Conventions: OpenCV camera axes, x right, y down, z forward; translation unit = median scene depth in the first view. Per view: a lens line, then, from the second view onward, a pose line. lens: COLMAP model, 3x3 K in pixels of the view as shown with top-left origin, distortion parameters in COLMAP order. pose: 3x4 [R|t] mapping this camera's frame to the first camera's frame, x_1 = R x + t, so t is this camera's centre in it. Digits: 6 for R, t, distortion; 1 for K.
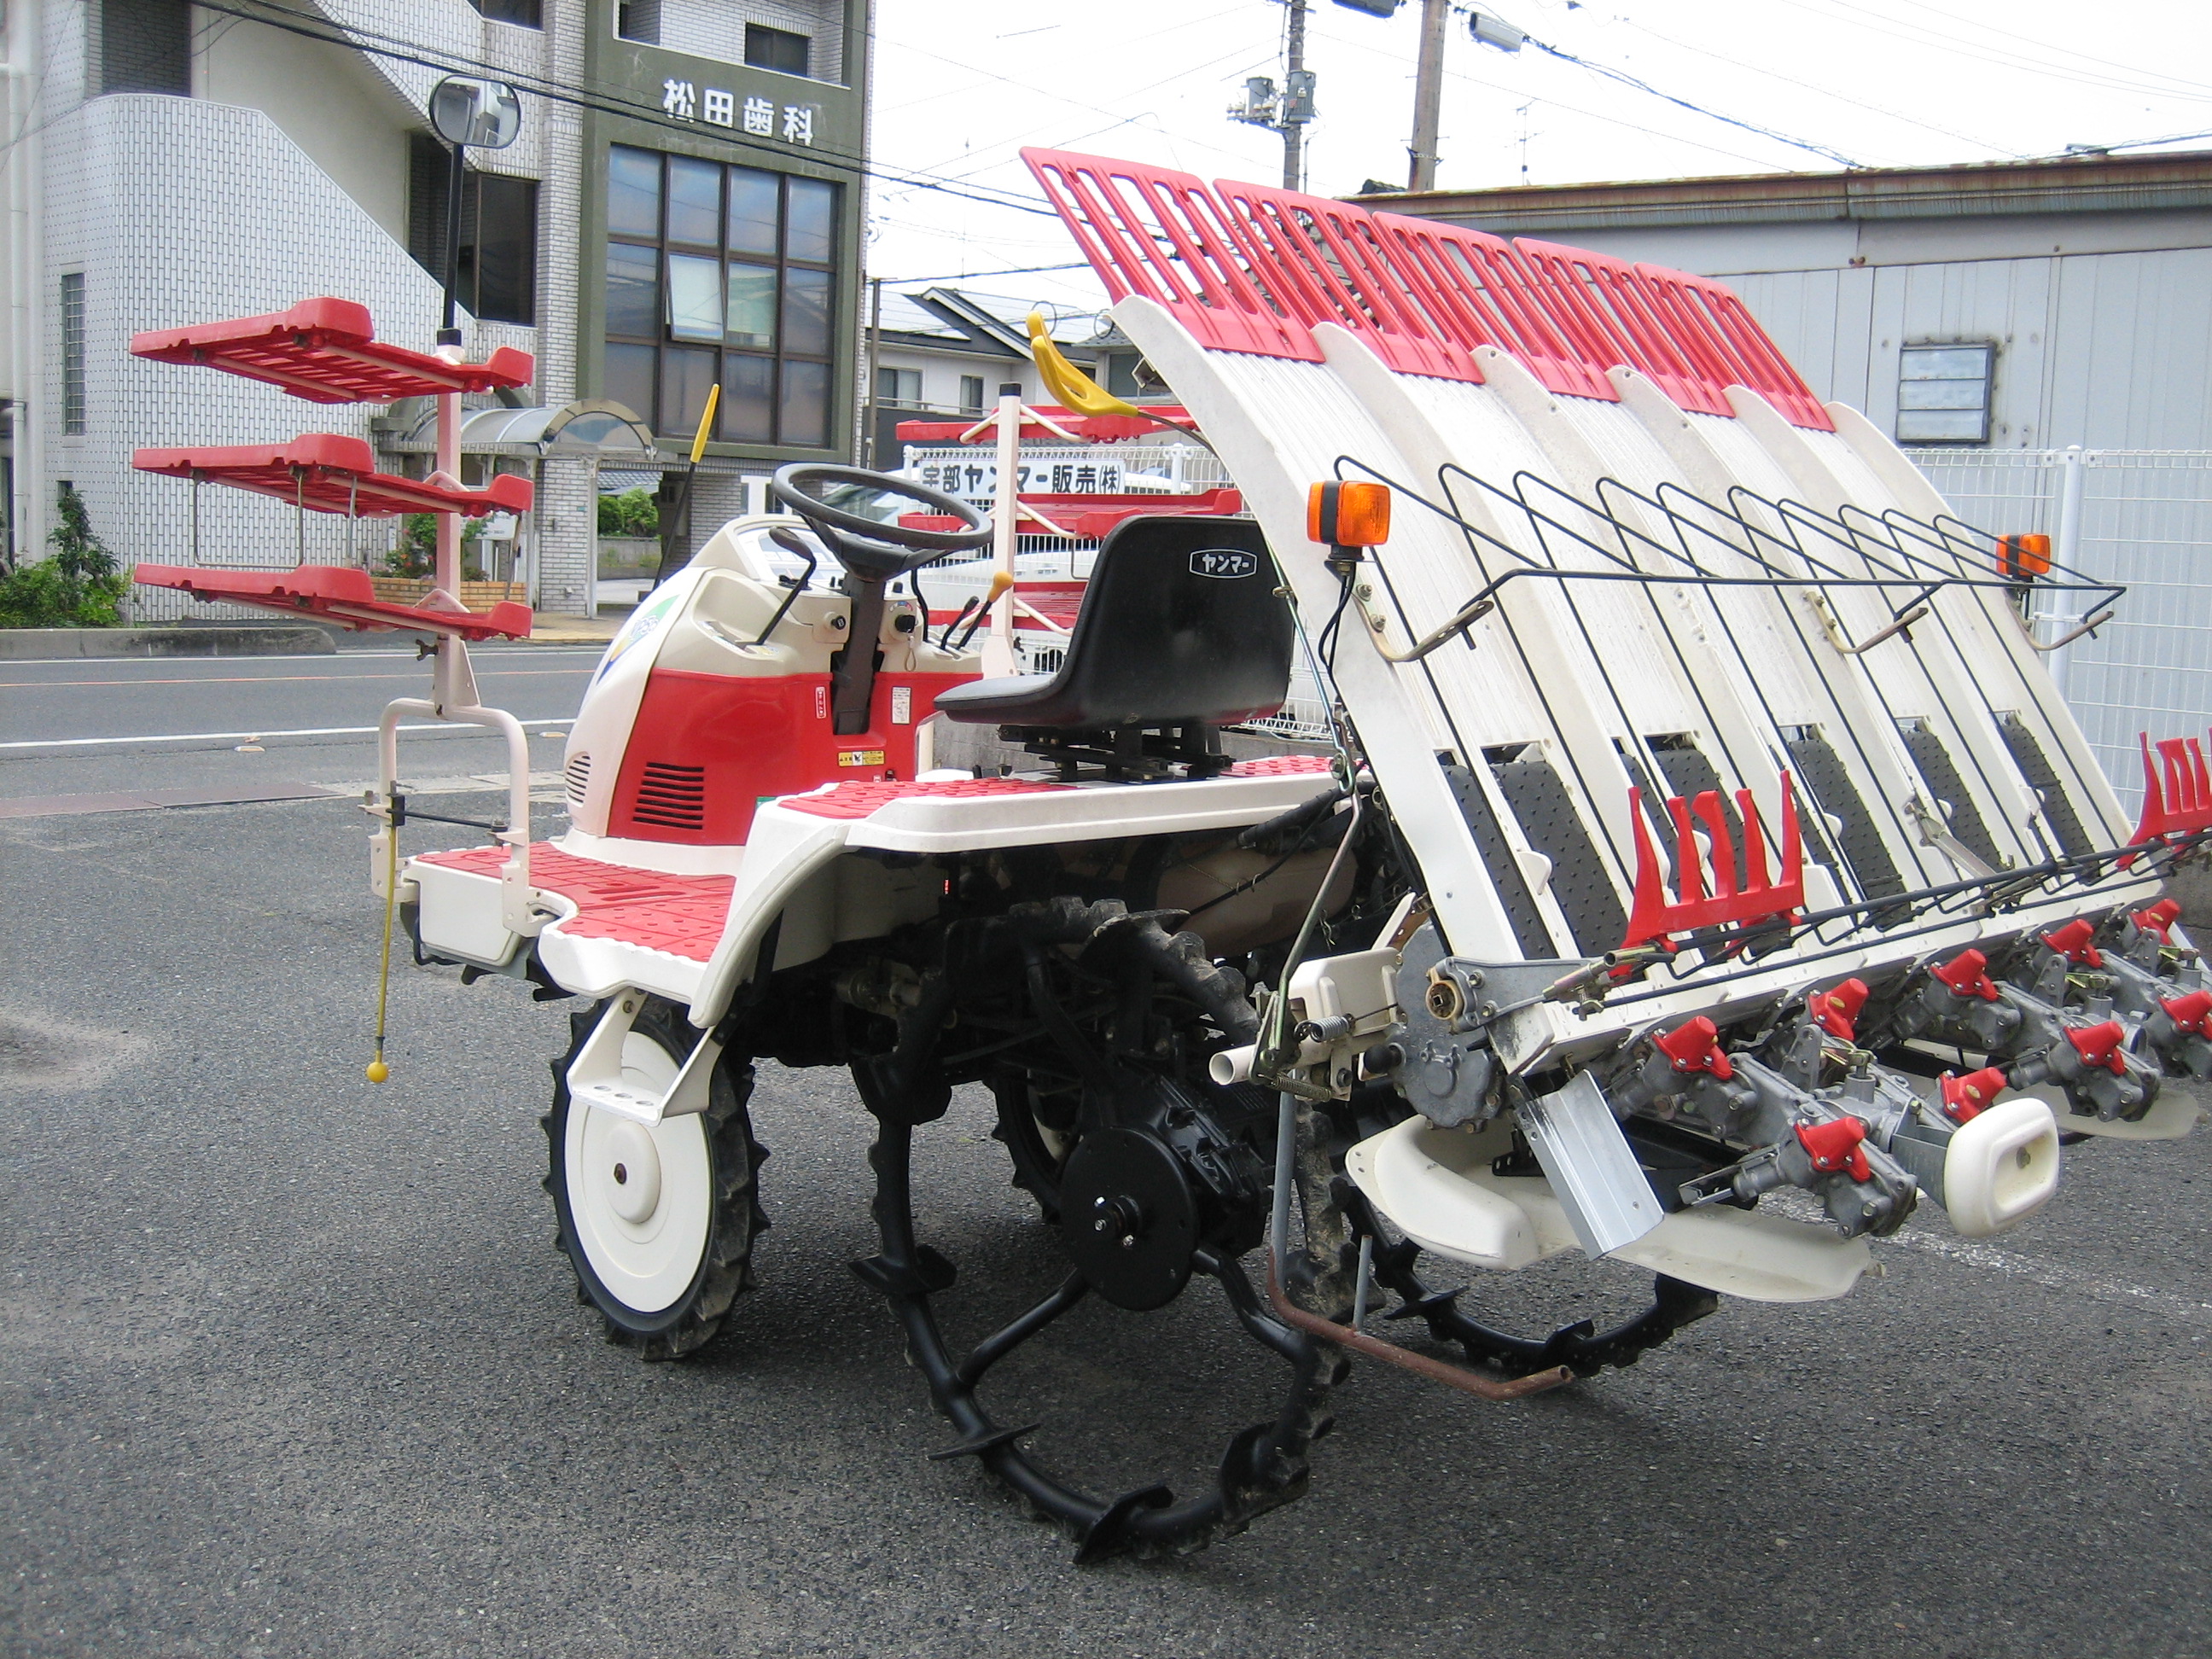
lens RADIAL K [[2299.4, 0, 1142.1], [0, 2299.4, 832.6], [0, 0, 1]] dist [-0.138385, 0.158776]
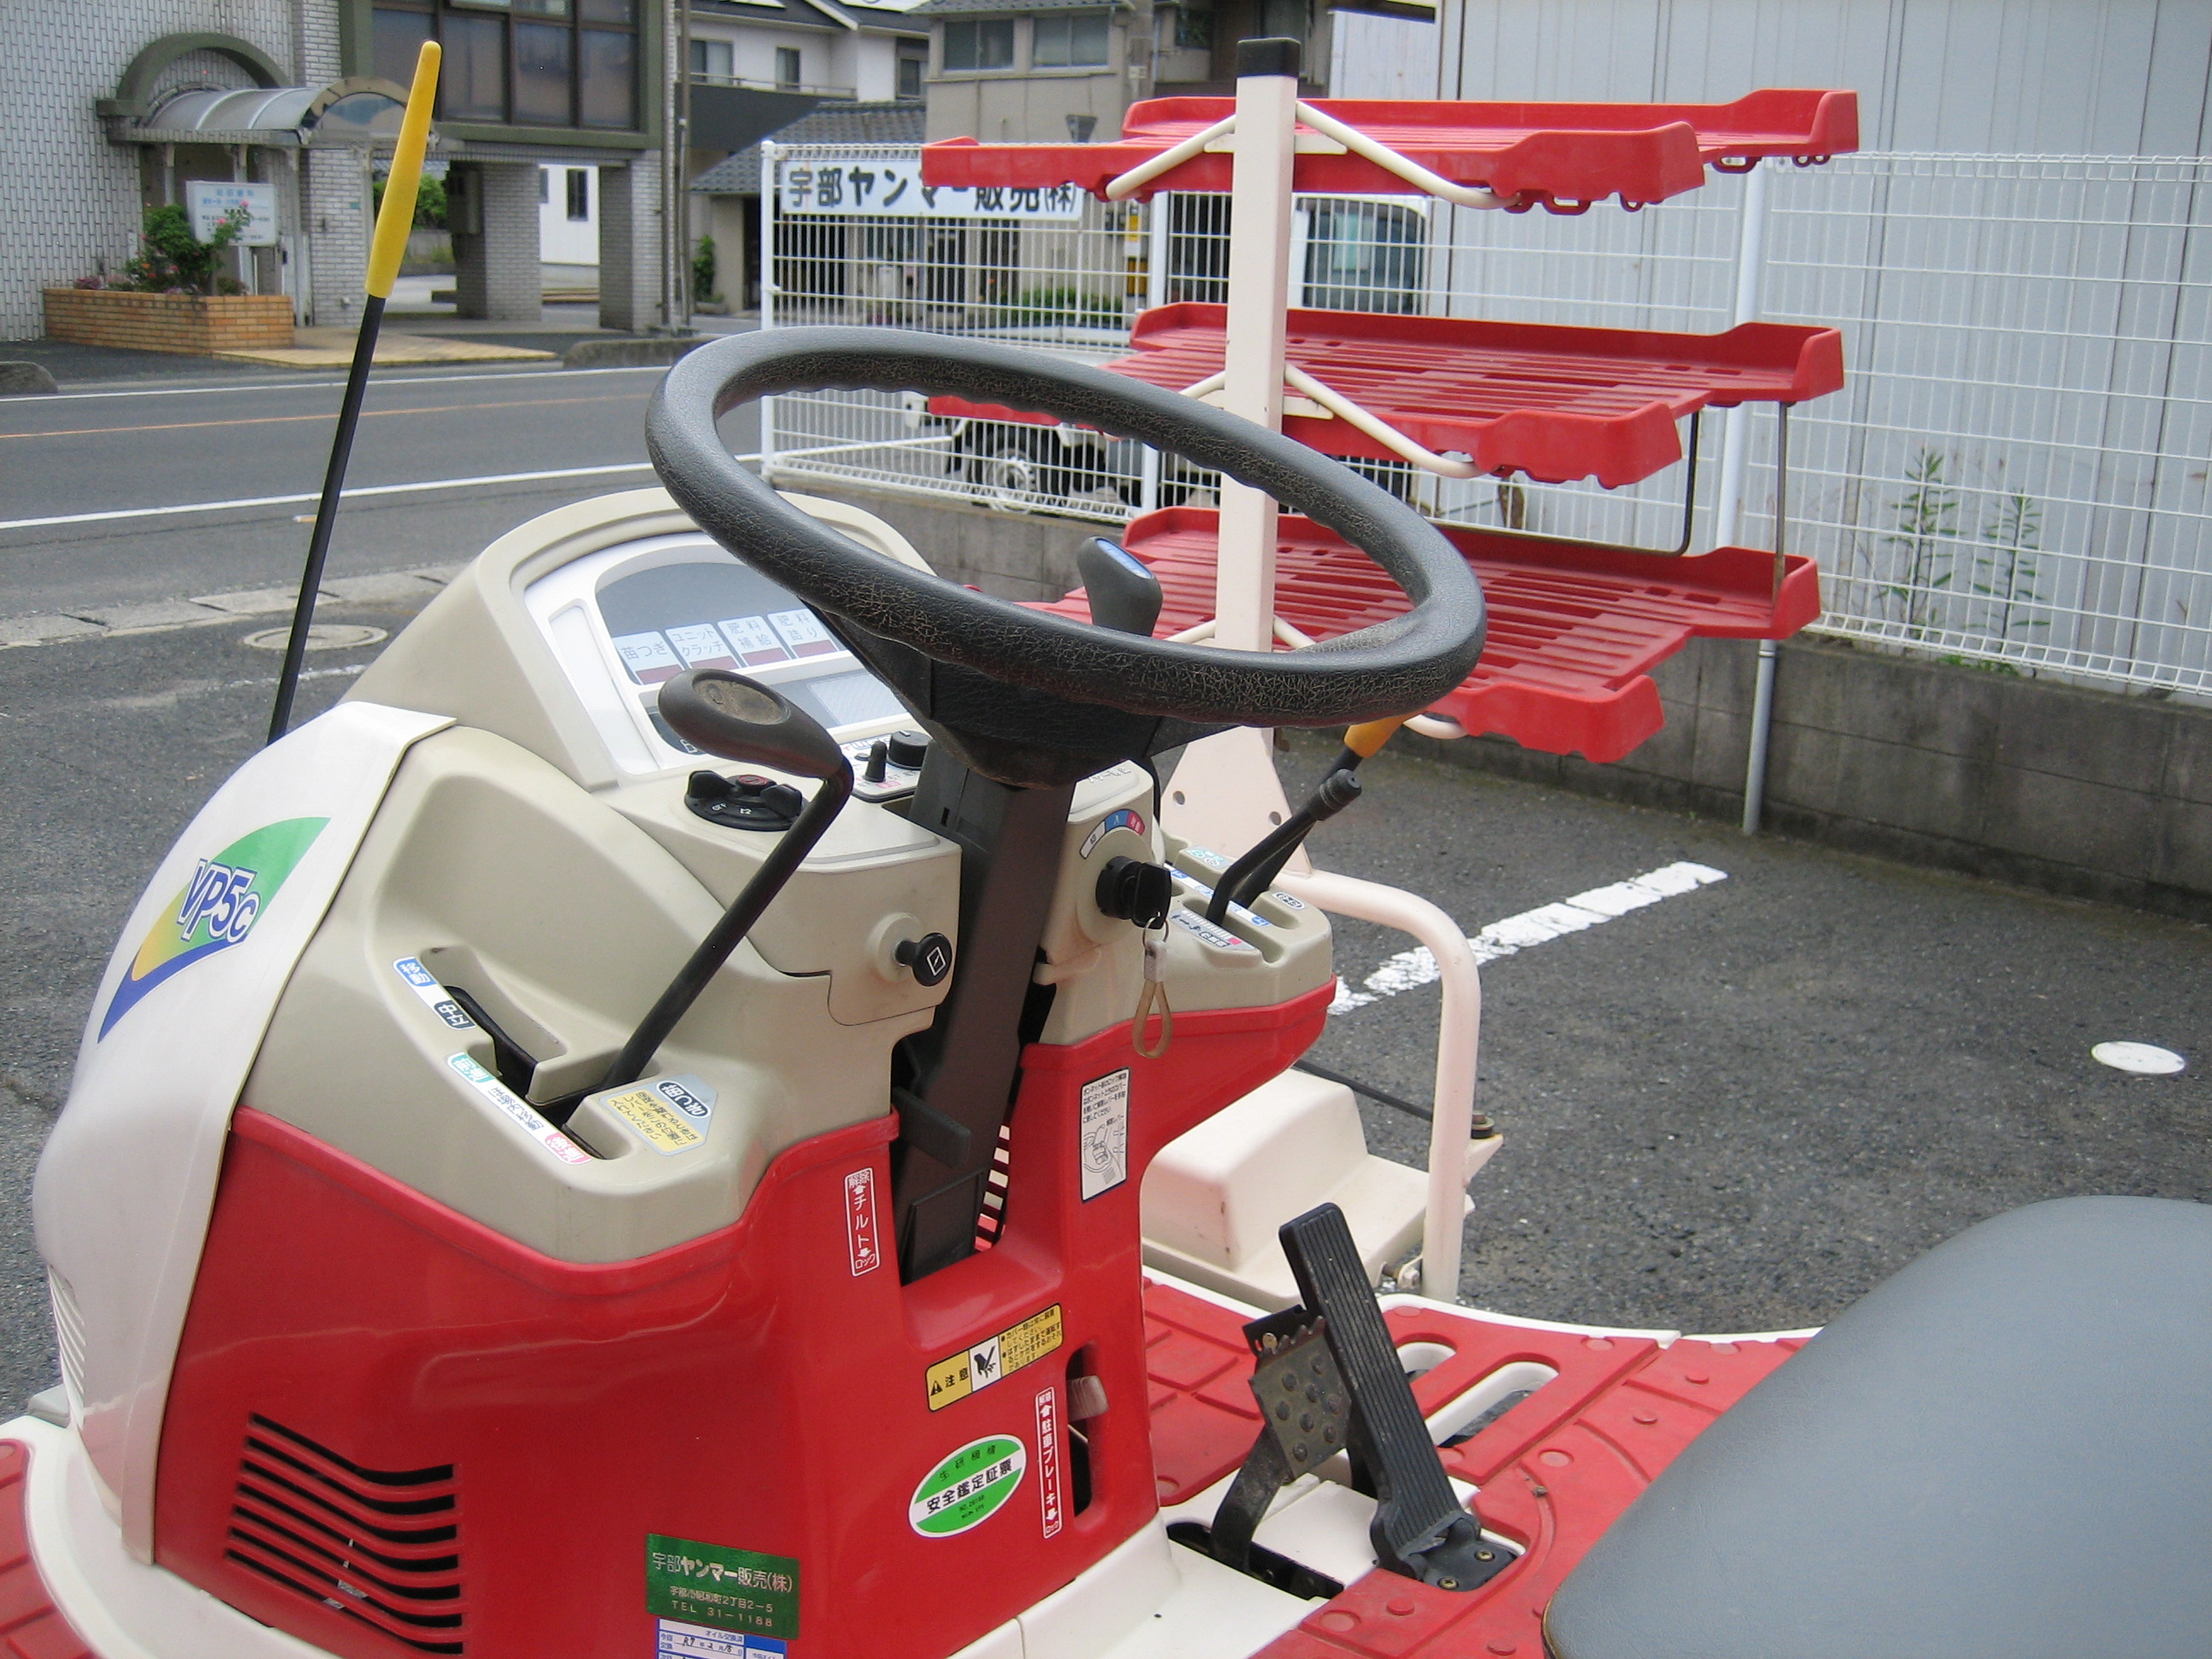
lens RADIAL K [[2299.4, 0, 1142.1], [0, 2299.4, 832.6], [0, 0, 1]] dist [-0.138385, 0.158776]
pose [[0.996905, -0.025713, 0.074287, -0.017350], [0.015348, 0.990471, 0.136865, -0.019420], [-0.077098, -0.135302, 0.987800, 0.100815]]
